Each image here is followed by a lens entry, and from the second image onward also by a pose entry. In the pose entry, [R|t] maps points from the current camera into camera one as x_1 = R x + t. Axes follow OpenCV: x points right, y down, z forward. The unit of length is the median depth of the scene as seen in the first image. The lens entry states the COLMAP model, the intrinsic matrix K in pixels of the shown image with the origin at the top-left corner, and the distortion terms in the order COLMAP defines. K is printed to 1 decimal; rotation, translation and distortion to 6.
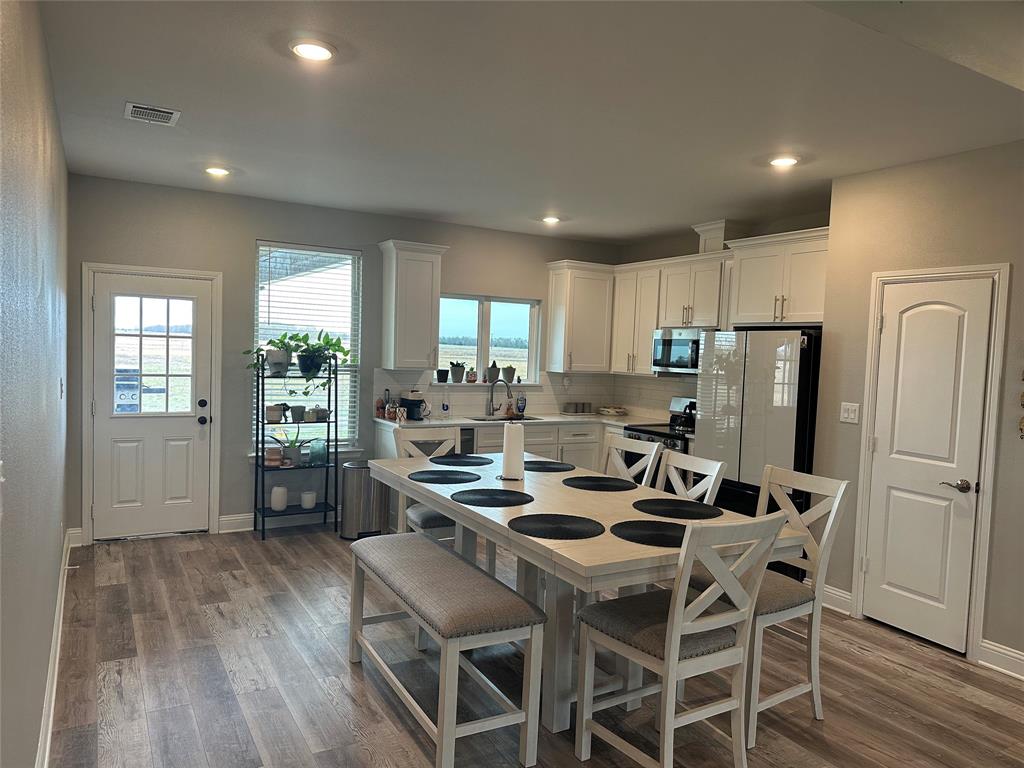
lens RADIAL K [[724.4, 0, 517.7], [0, 724.4, 388.0], [0, 0, 1]] dist [0.048534, -0.035517]
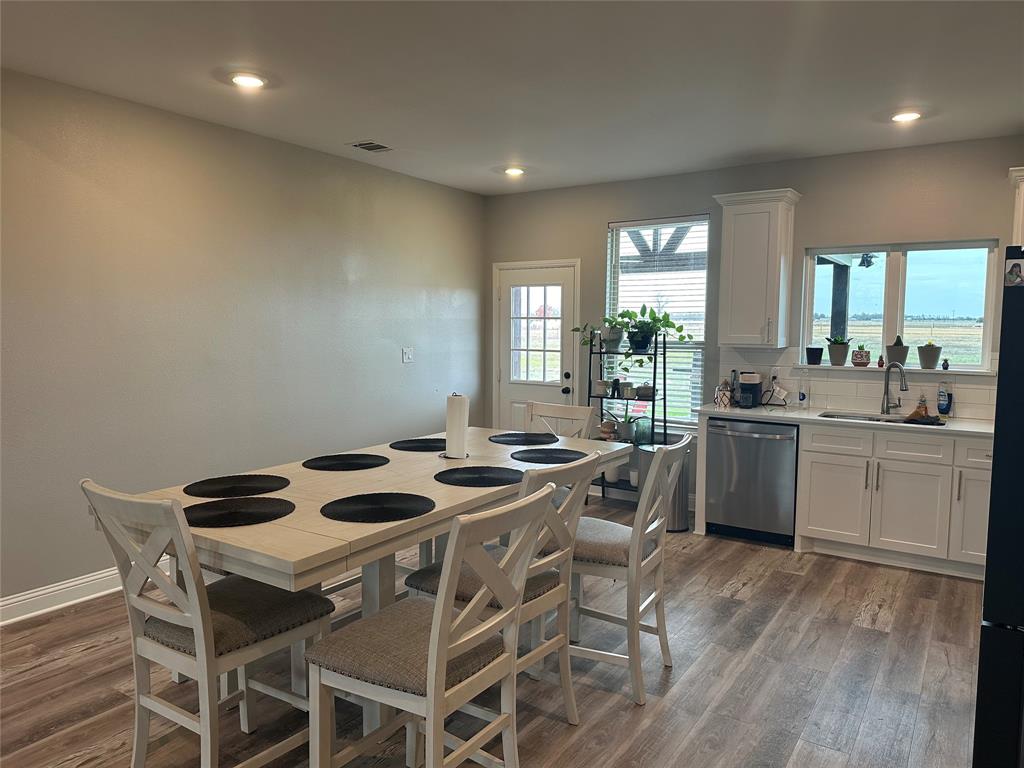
lens RADIAL K [[724.4, 0, 478.9], [0, 724.4, 387.8], [0, 0, 1]] dist [0.048534, -0.035517]
pose [[0.401175, 0.051714, -0.914540, 0.527044], [-0.042099, 0.998391, 0.037988, 0.002825], [0.915033, 0.023261, 0.402707, 0.398151]]
